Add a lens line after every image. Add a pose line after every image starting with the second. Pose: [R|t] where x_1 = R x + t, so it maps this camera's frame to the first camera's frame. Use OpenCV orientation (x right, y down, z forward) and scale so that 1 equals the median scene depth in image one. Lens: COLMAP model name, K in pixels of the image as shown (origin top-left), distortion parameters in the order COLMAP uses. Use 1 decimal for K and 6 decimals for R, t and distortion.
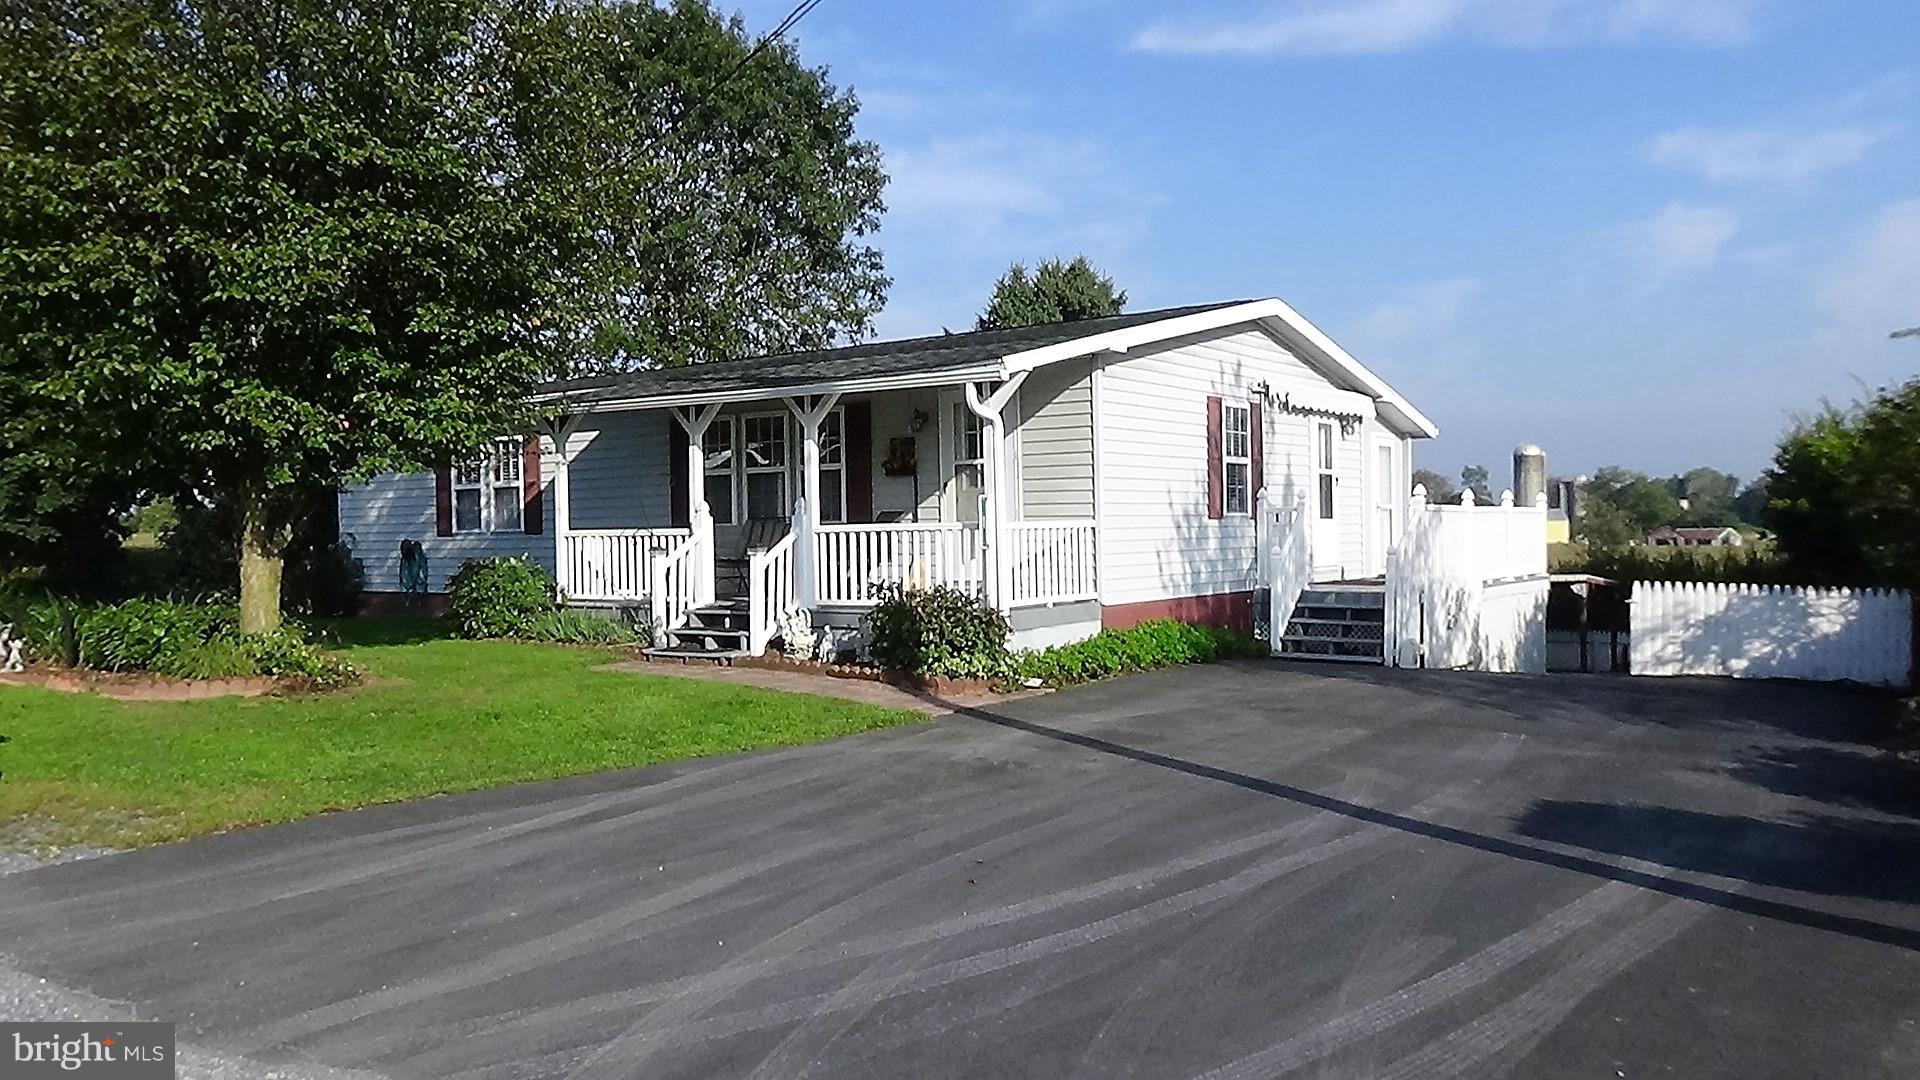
lens RADIAL K [[1426.9, 0, 963.8], [0, 1426.9, 544.3], [0, 0, 1]] dist [-0.000748, -0.003300]
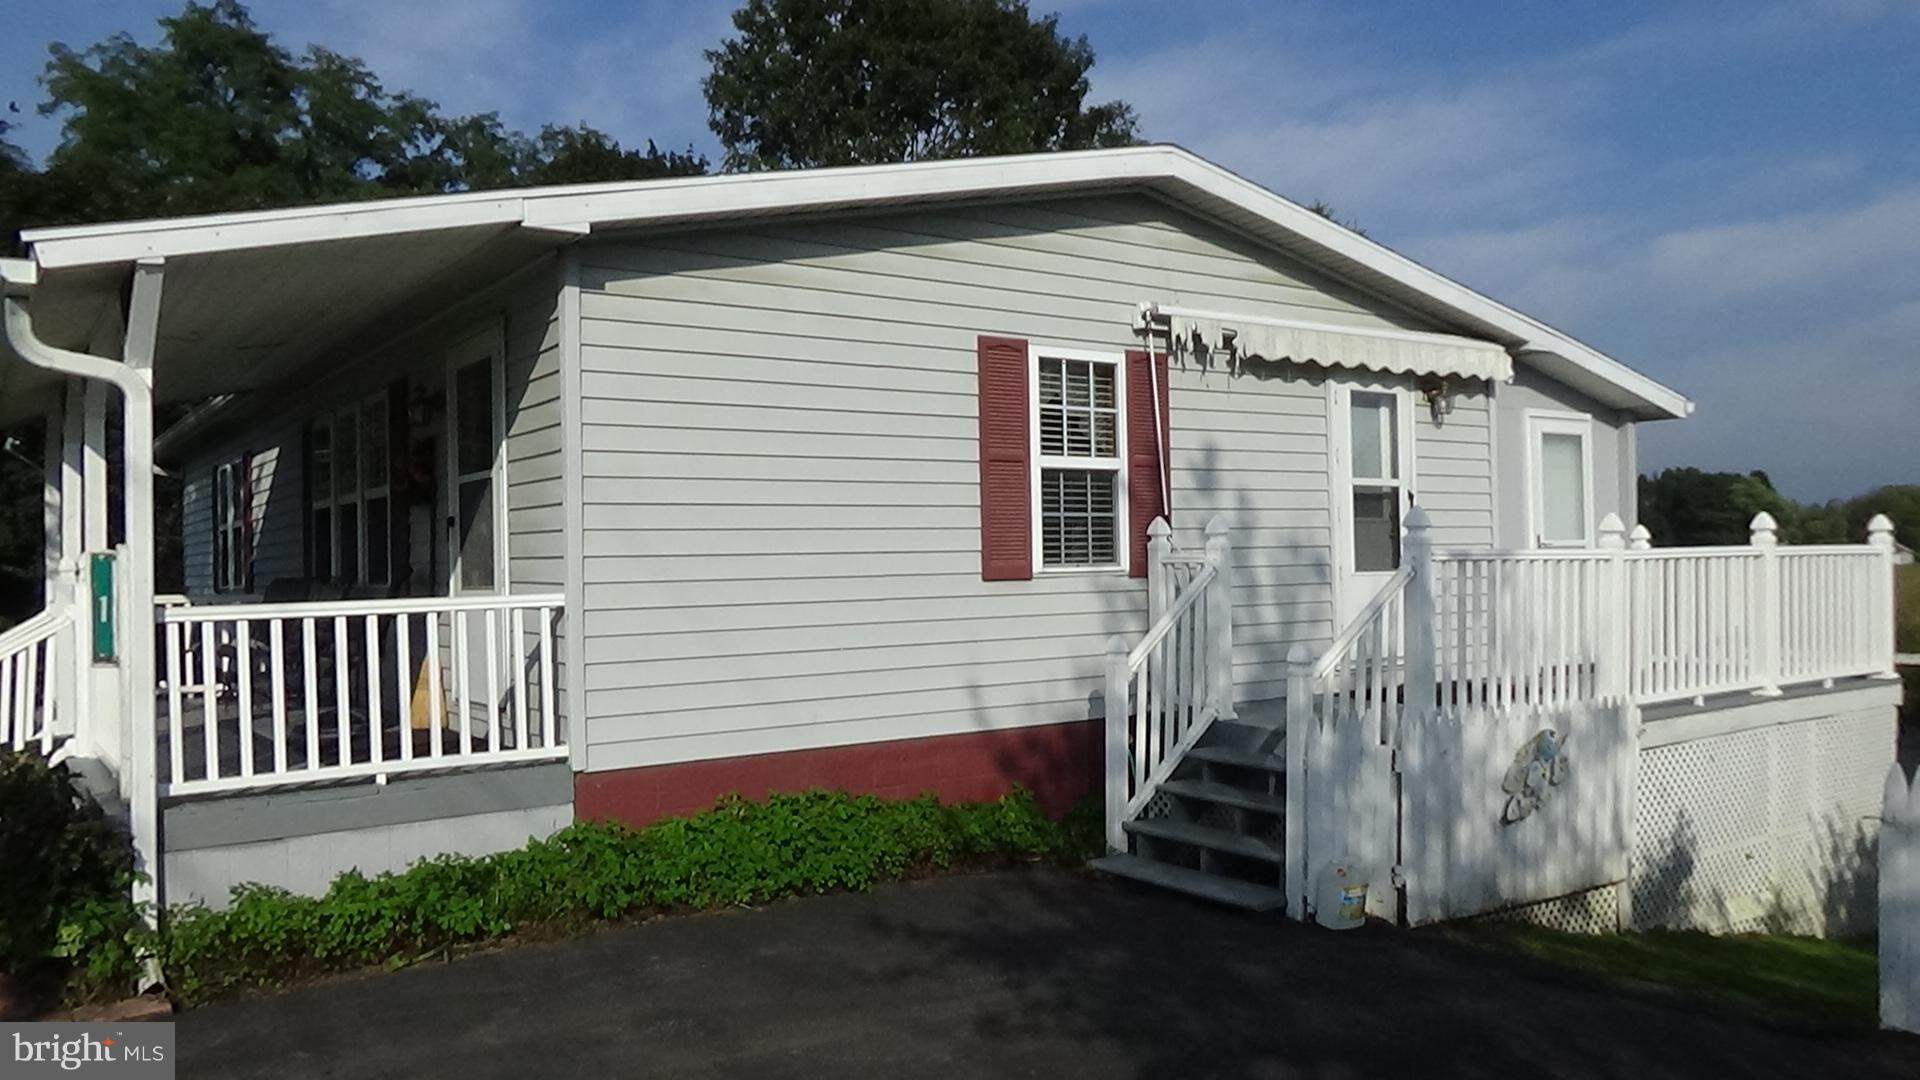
lens RADIAL K [[1426.9, 0, 963.8], [0, 1426.9, 544.3], [0, 0, 1]] dist [-0.000748, -0.003300]
pose [[0.945676, -0.021013, -0.324430, 0.310212], [0.010173, 0.999333, -0.035073, -0.012180], [0.324951, 0.029868, 0.945259, 0.495895]]
